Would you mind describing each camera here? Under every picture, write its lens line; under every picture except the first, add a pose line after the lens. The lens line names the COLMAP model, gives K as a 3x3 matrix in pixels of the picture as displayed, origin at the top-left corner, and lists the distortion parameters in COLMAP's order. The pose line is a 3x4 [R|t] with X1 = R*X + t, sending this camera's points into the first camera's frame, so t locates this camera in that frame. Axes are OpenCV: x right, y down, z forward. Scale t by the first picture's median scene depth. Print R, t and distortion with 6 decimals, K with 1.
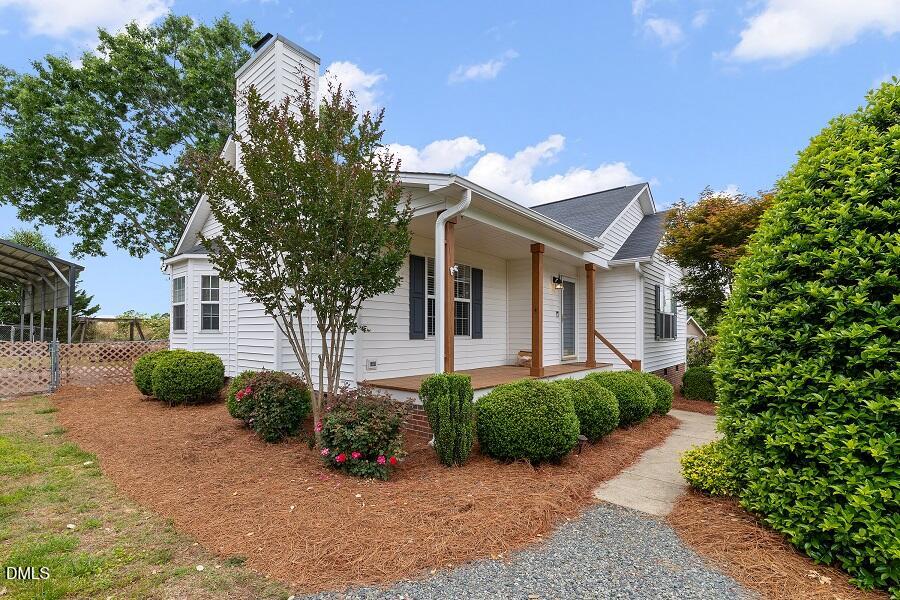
lens RADIAL K [[402.5, 0, 462.0], [0, 402.5, 328.7], [0, 0, 1]] dist [0.028373, 0.000034]
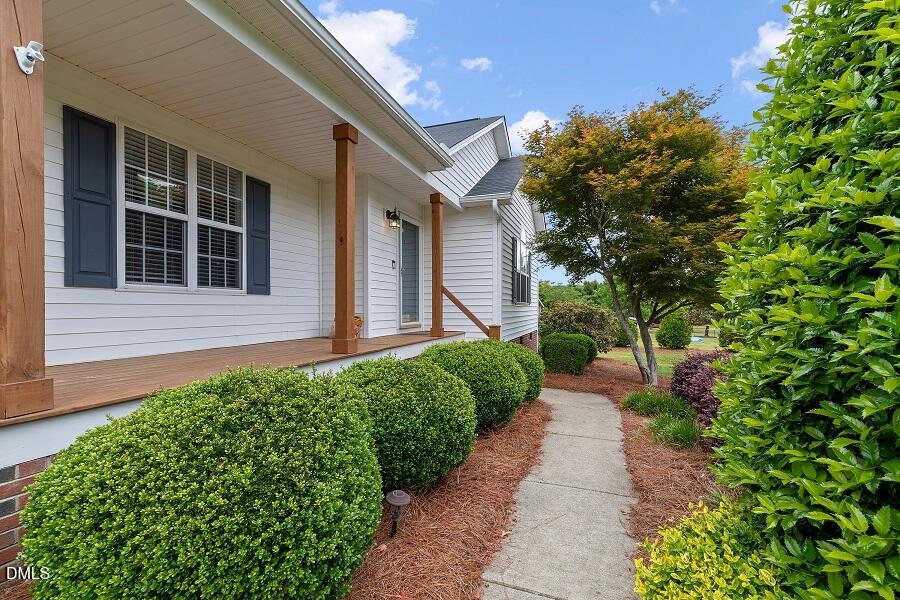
lens RADIAL K [[387.0, 0, 453.3], [0, 387.0, 312.8], [0, 0, 1]] dist [-0.000046, 0.000033]
pose [[0.946699, -0.003595, 0.322098, 0.126789], [-0.004040, 0.999727, 0.023030, 0.036920], [-0.322093, -0.023104, 0.946426, 0.343575]]
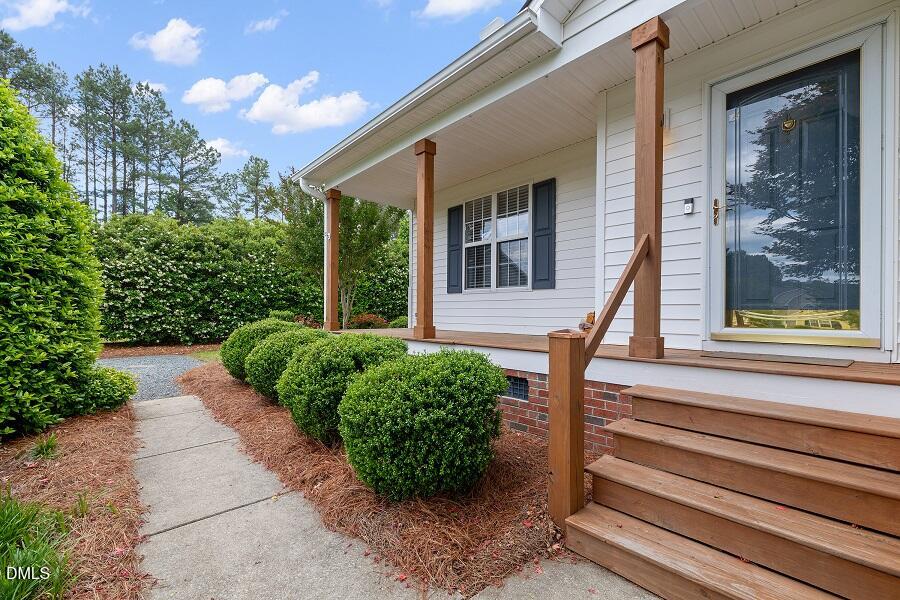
lens RADIAL K [[387.0, 0, 453.3], [0, 387.0, 312.8], [0, 0, 1]] dist [-0.000046, 0.000033]
pose [[-0.120714, 0.001480, -0.992686, 0.667882], [0.011267, 0.999937, 0.000121, 0.060107], [0.992623, -0.011170, -0.120723, 0.919308]]
